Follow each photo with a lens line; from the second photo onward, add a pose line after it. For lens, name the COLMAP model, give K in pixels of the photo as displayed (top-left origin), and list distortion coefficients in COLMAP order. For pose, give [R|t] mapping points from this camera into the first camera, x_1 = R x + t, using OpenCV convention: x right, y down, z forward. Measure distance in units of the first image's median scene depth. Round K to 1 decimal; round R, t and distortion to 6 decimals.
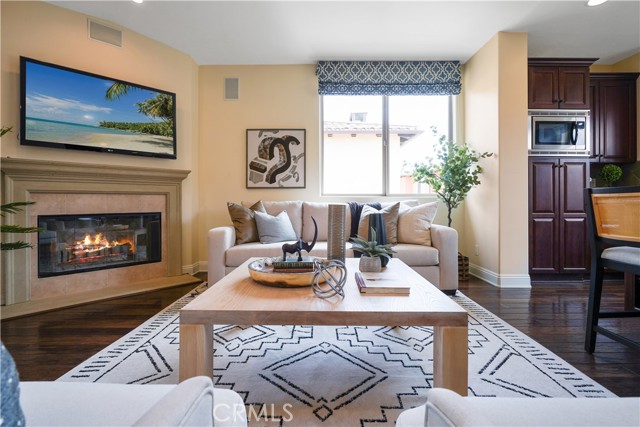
lens RADIAL K [[298.1, 0, 317.5], [0, 298.1, 204.6], [0, 0, 1]] dist [-0.028721, 0.007031]
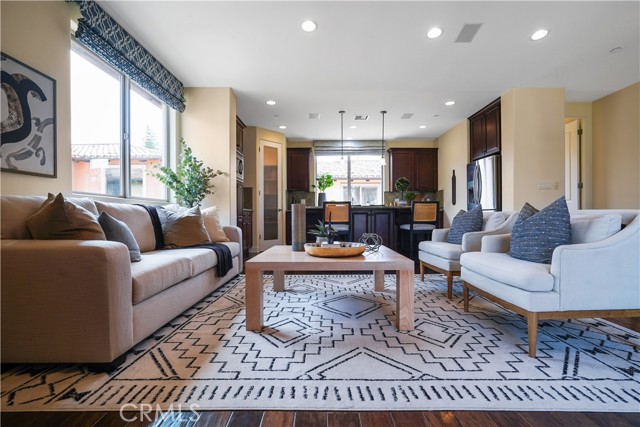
lens RADIAL K [[298.1, 0, 335.6], [0, 298.1, 217.1], [0, 0, 1]] dist [-0.028721, 0.007031]
pose [[-0.053111, -0.000792, 0.998588, -0.705017], [0.008495, 0.999963, 0.001245, 0.030136], [-0.998552, 0.008549, -0.053102, 0.498489]]
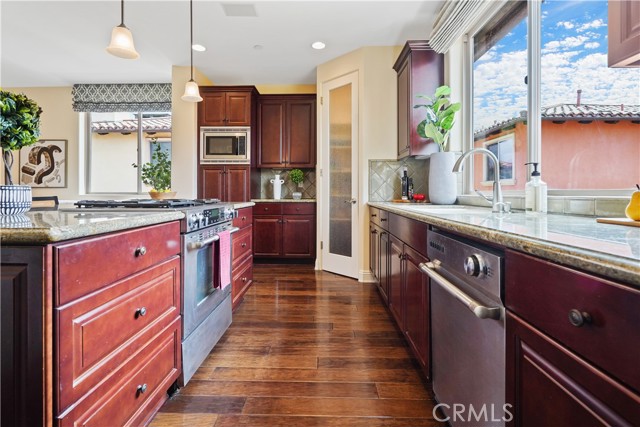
lens RADIAL K [[324.1, 0, 311.8], [0, 324.1, 190.0], [0, 0, 1]] dist [0.014544, 0.001965]
pose [[0.999008, 0.001277, -0.044522, 1.100260], [-0.001784, 0.999934, -0.011348, -0.035944], [0.044504, 0.011416, 0.998944, -0.316942]]
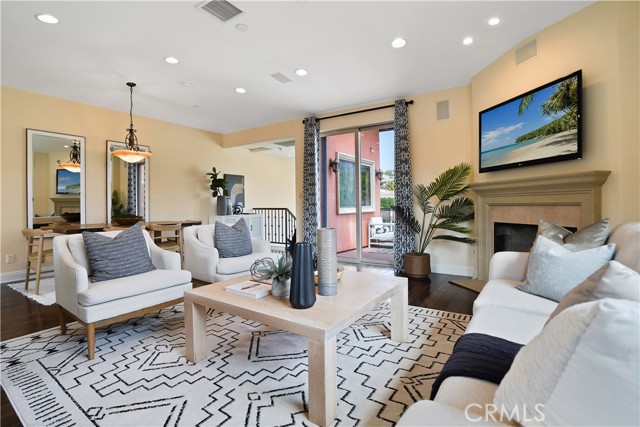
lens RADIAL K [[303.7, 0, 313.9], [0, 303.7, 205.6], [0, 0, 1]] dist [-0.027428, -0.000330]
pose [[-0.559889, 0.013841, -0.828452, 0.489811], [0.011533, 0.999894, 0.008911, -0.045980], [0.828487, -0.004565, -0.559990, 0.830176]]
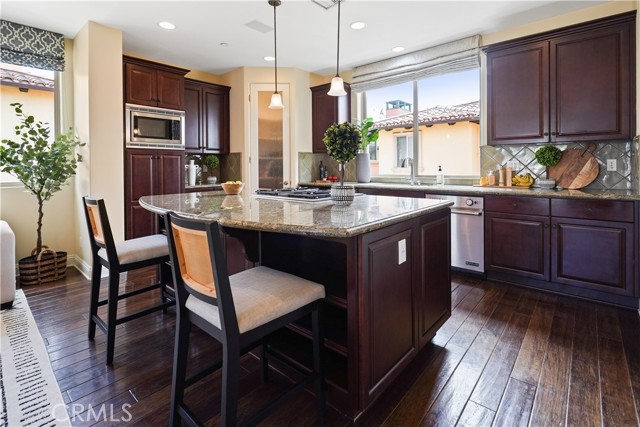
lens RADIAL K [[298.1, 0, 330.6], [0, 298.1, 177.4], [0, 0, 1]] dist [-0.028721, 0.007031]
pose [[0.638733, -0.032840, 0.768727, 0.323866], [0.012142, 0.999395, 0.032605, -0.073737], [-0.769332, -0.011492, 0.638745, -0.220004]]
